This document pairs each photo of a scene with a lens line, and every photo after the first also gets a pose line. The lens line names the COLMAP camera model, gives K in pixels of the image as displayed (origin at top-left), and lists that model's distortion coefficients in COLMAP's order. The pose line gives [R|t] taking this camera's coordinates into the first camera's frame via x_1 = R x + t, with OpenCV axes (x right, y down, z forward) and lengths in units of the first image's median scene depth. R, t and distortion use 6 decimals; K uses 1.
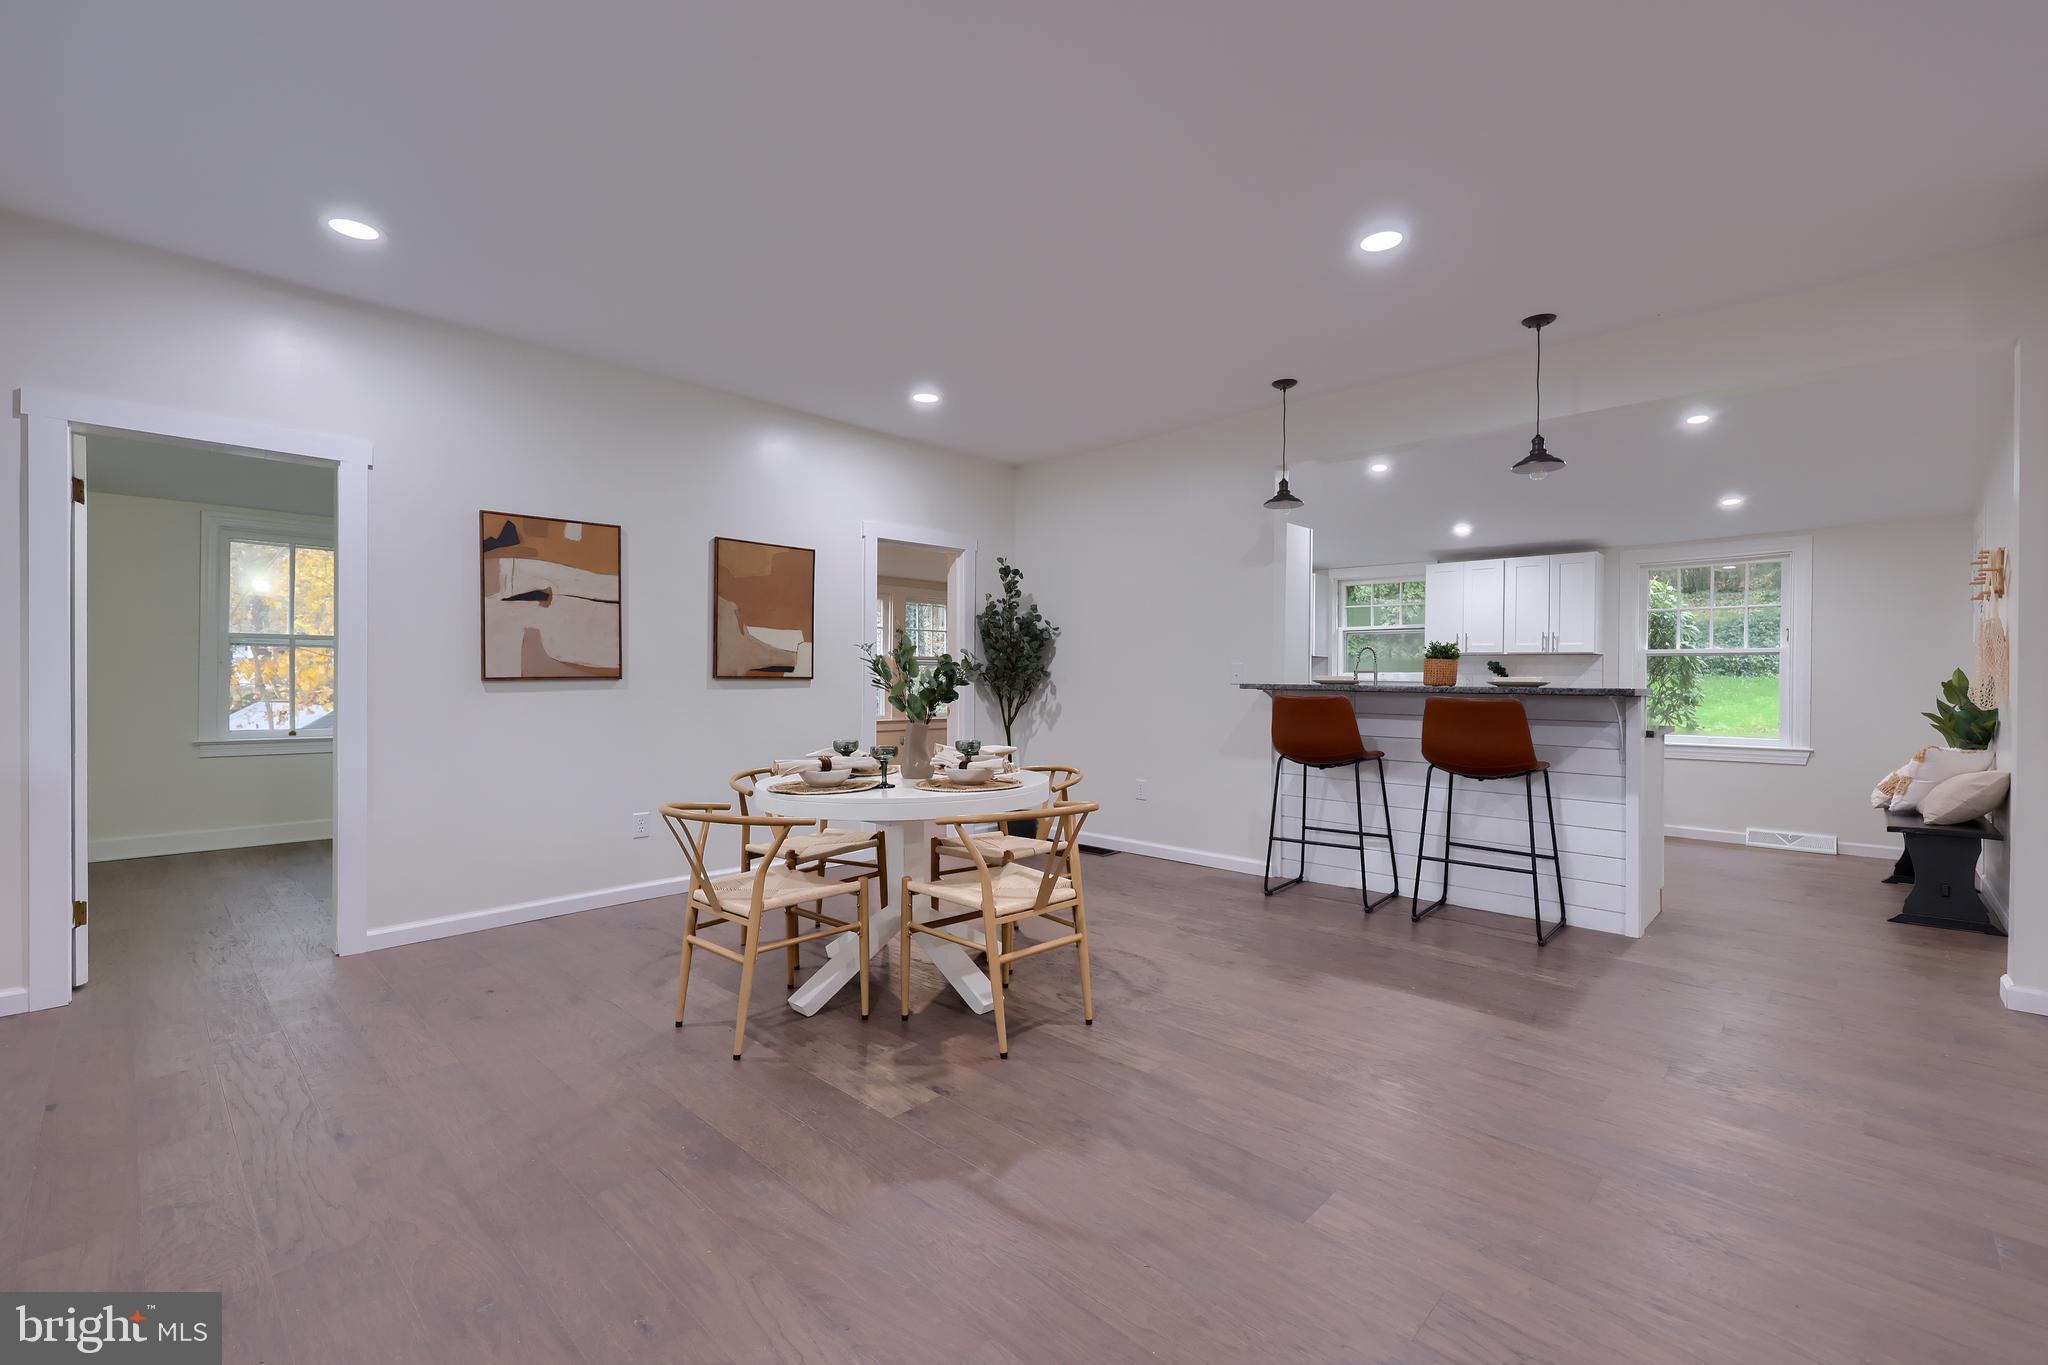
lens RADIAL K [[855.9, 0, 1030.7], [0, 855.9, 674.6], [0, 0, 1]] dist [-0.004180, 0.001727]
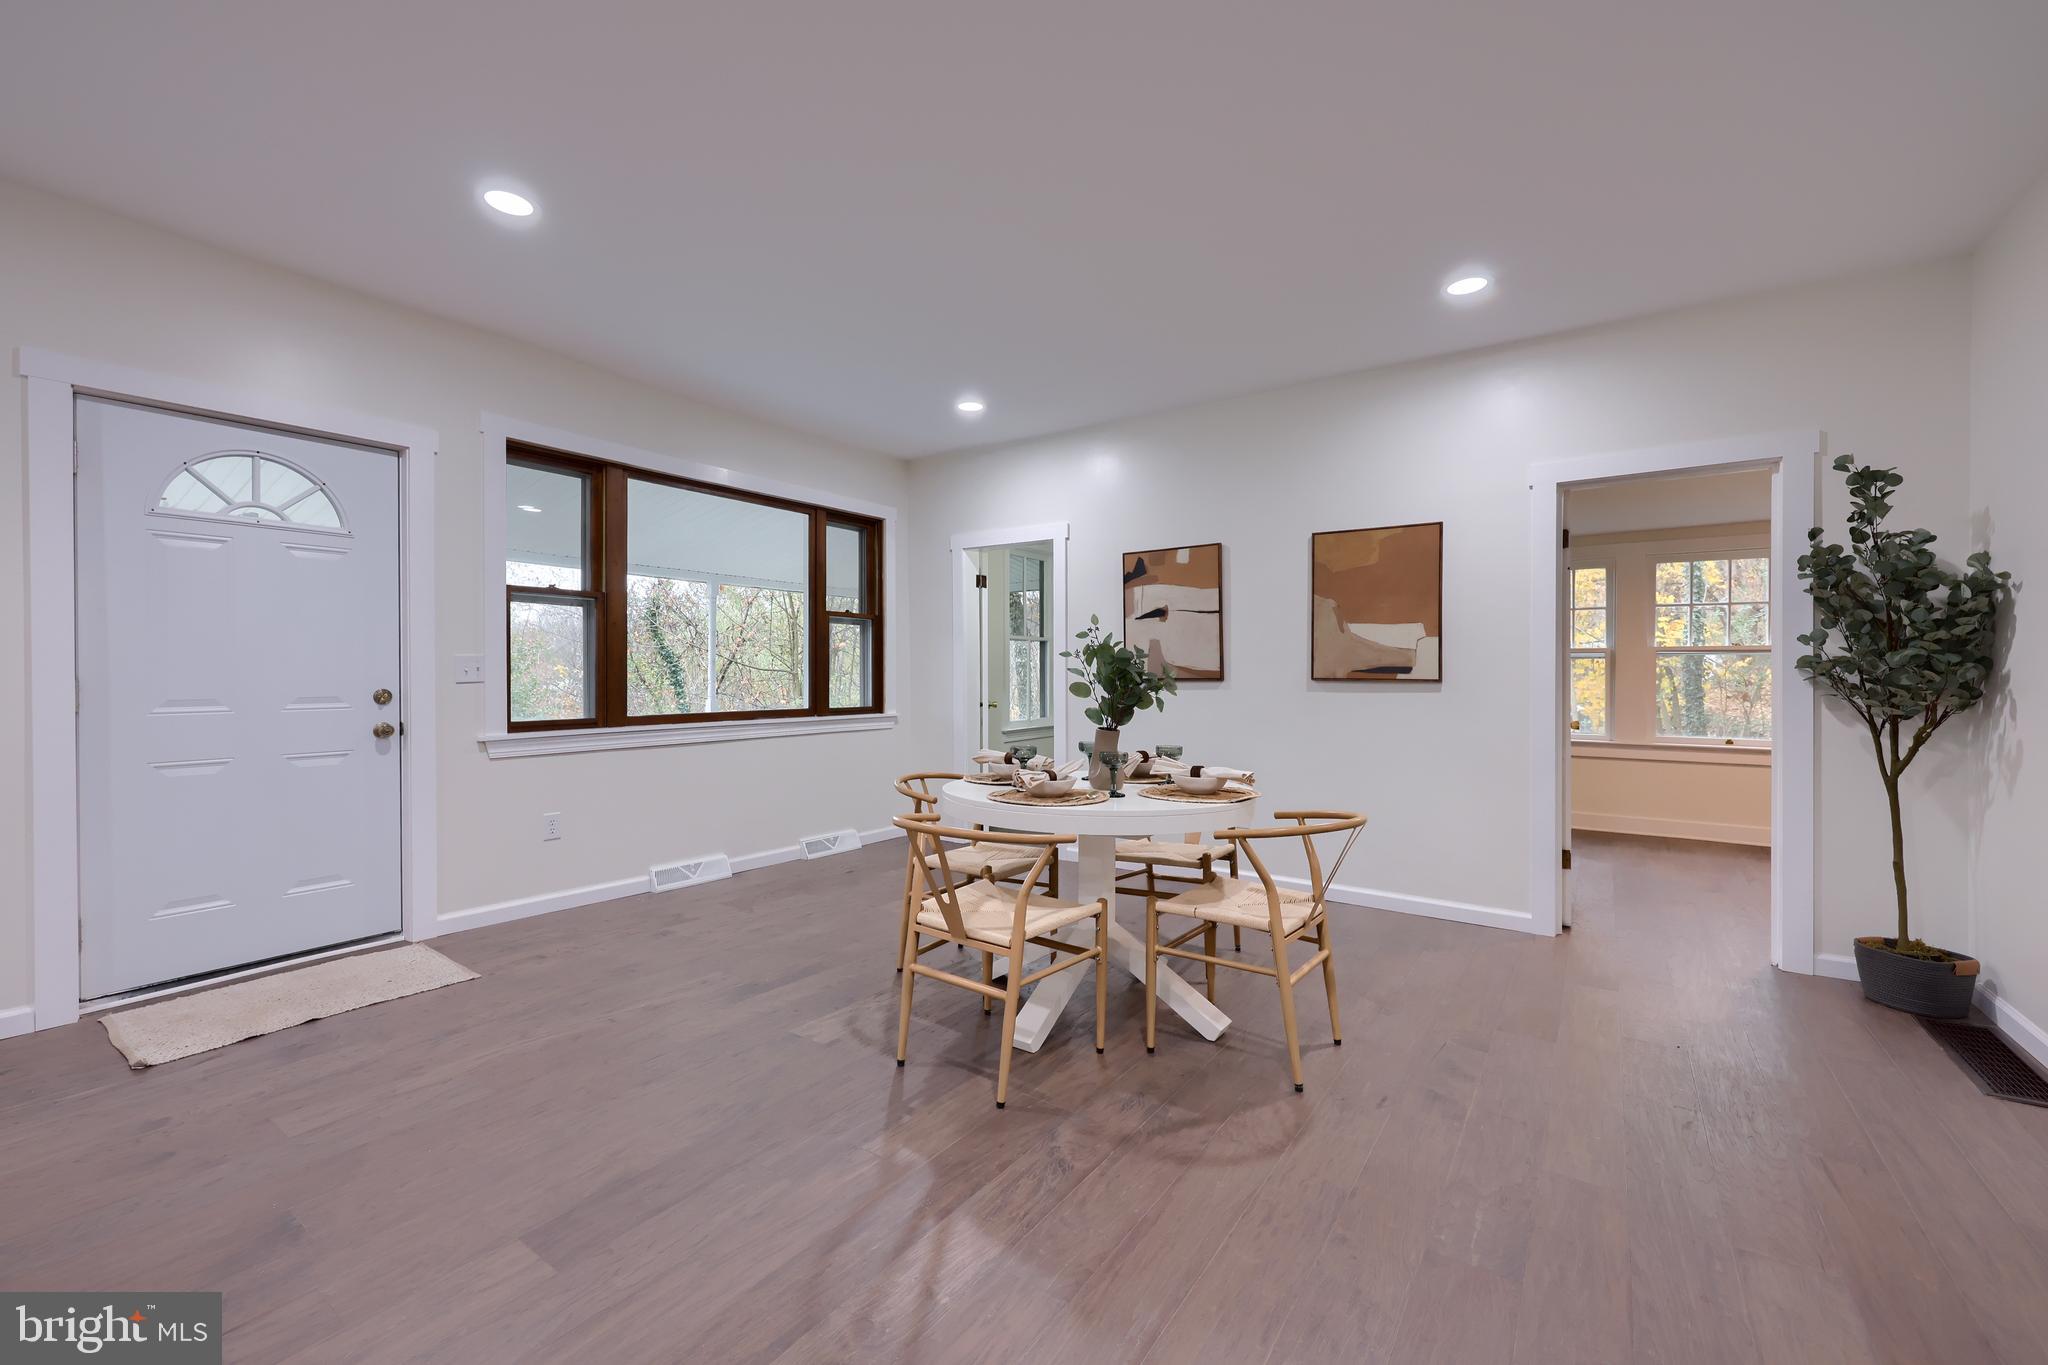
lens RADIAL K [[830.6, 0, 1011.6], [0, 830.6, 674.3], [0, 0, 1]] dist [0.002334, -0.000291]
pose [[0.153270, -0.005597, -0.988169, 0.516692], [-0.000860, 0.999983, -0.005797, 0.003017], [0.988184, 0.001738, 0.153262, 0.544176]]
